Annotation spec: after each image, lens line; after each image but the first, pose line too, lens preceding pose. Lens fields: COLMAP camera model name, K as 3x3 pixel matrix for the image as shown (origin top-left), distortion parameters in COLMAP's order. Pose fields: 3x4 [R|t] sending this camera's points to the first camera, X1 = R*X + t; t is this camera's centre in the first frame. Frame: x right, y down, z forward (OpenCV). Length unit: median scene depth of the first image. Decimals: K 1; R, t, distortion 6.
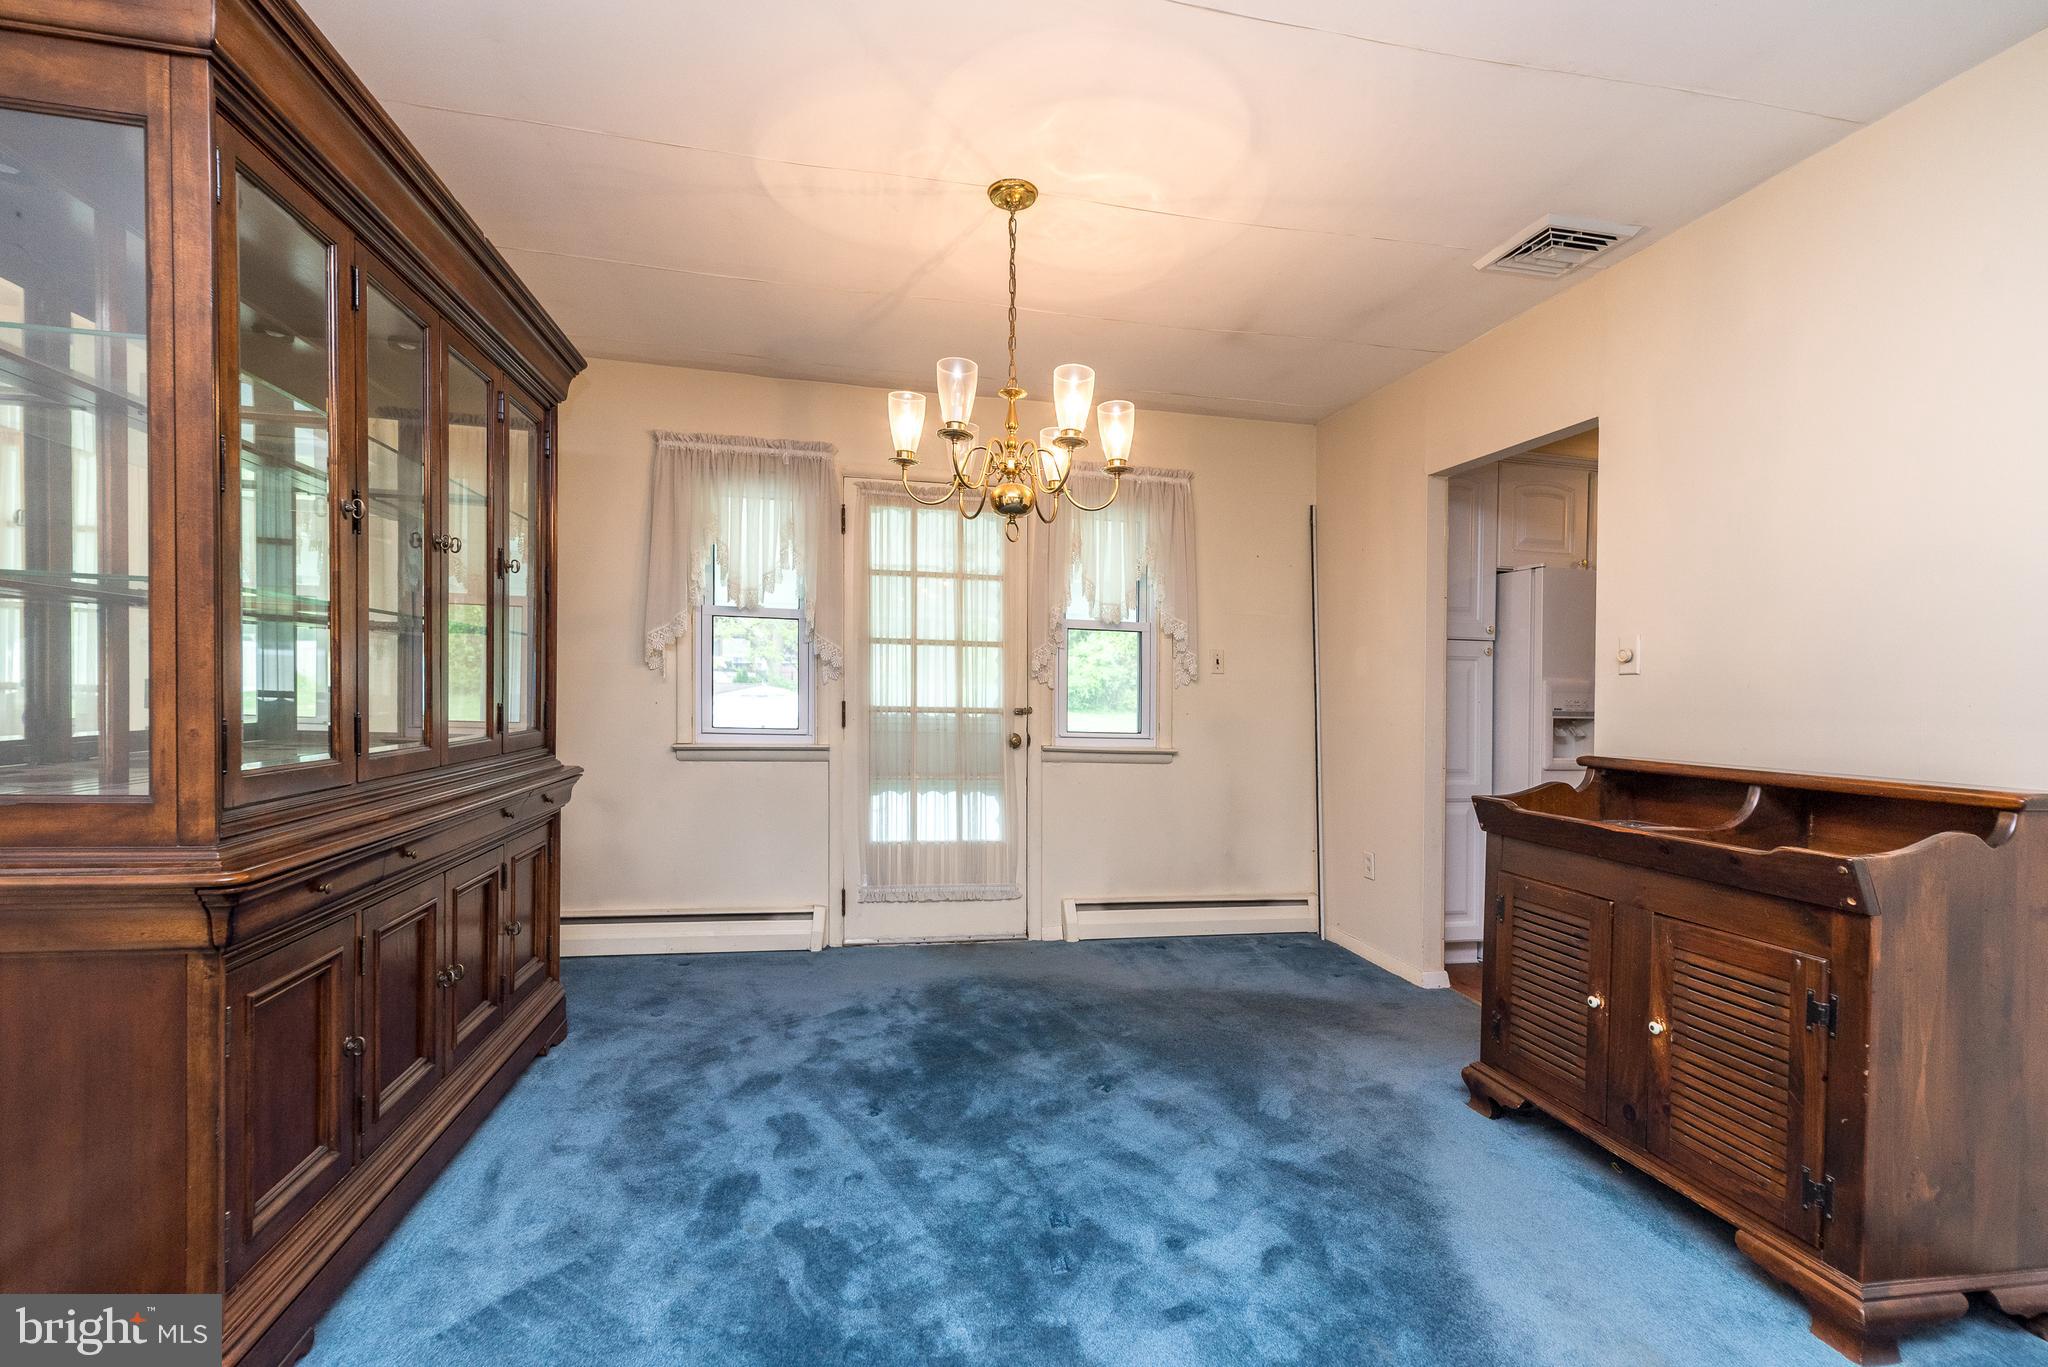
lens RADIAL K [[894.6, 0, 1014.1], [0, 894.6, 693.7], [0, 0, 1]] dist [0.005824, 0.000092]
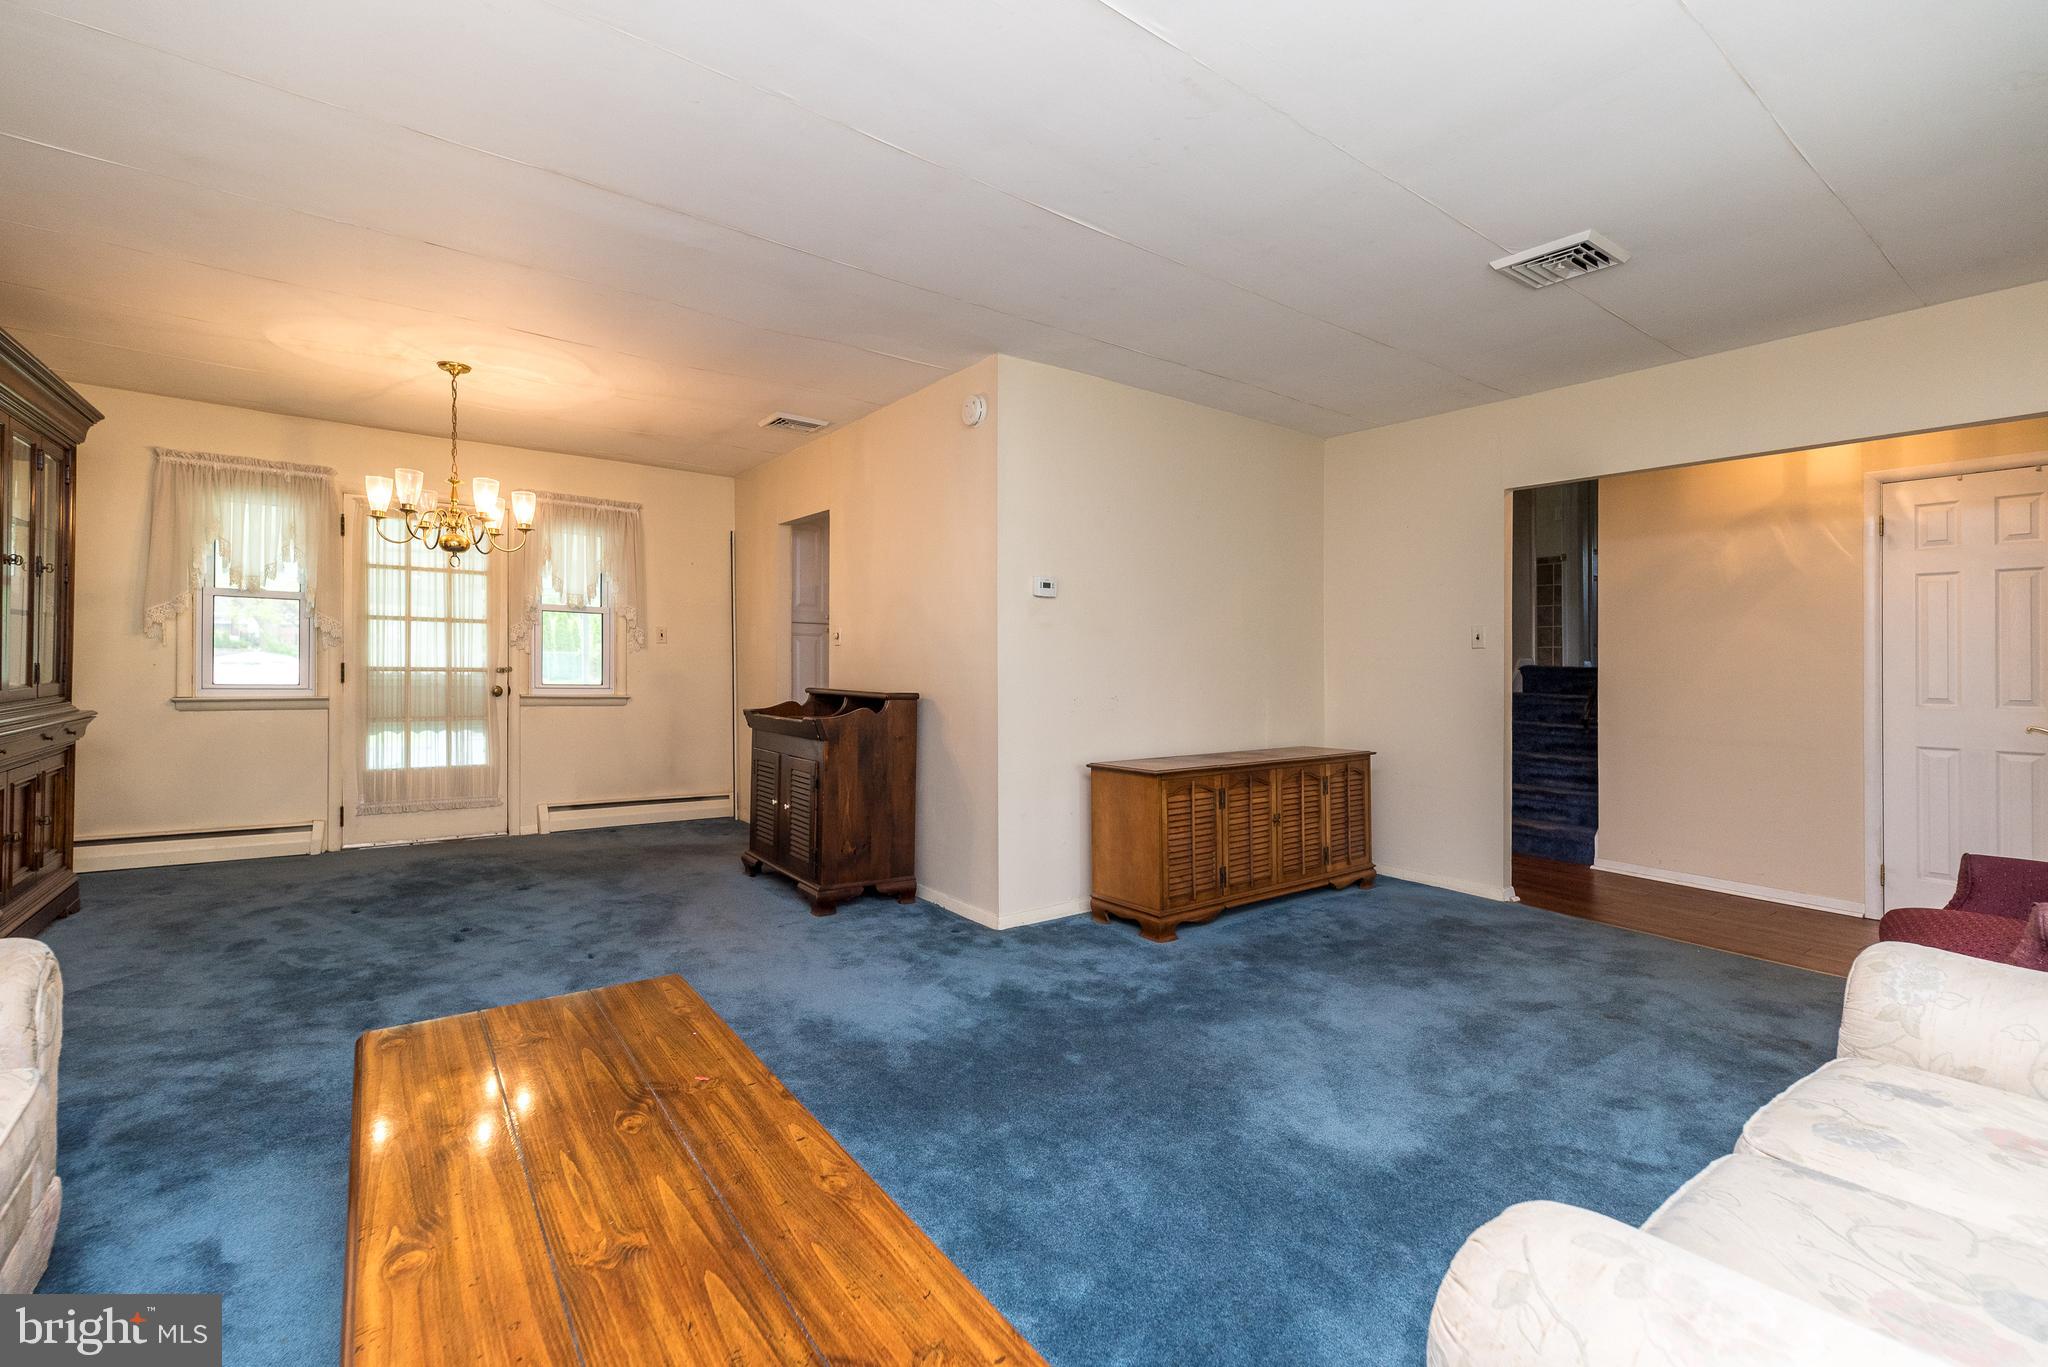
lens RADIAL K [[889.9, 0, 1018.7], [0, 889.9, 651.0], [0, 0, 1]] dist [0.010193, 0.000050]
pose [[0.906566, 0.001011, 0.422064, 0.156556], [0.003208, 0.999952, -0.009286, 0.006262], [-0.422053, 0.009772, 0.906519, -0.618611]]
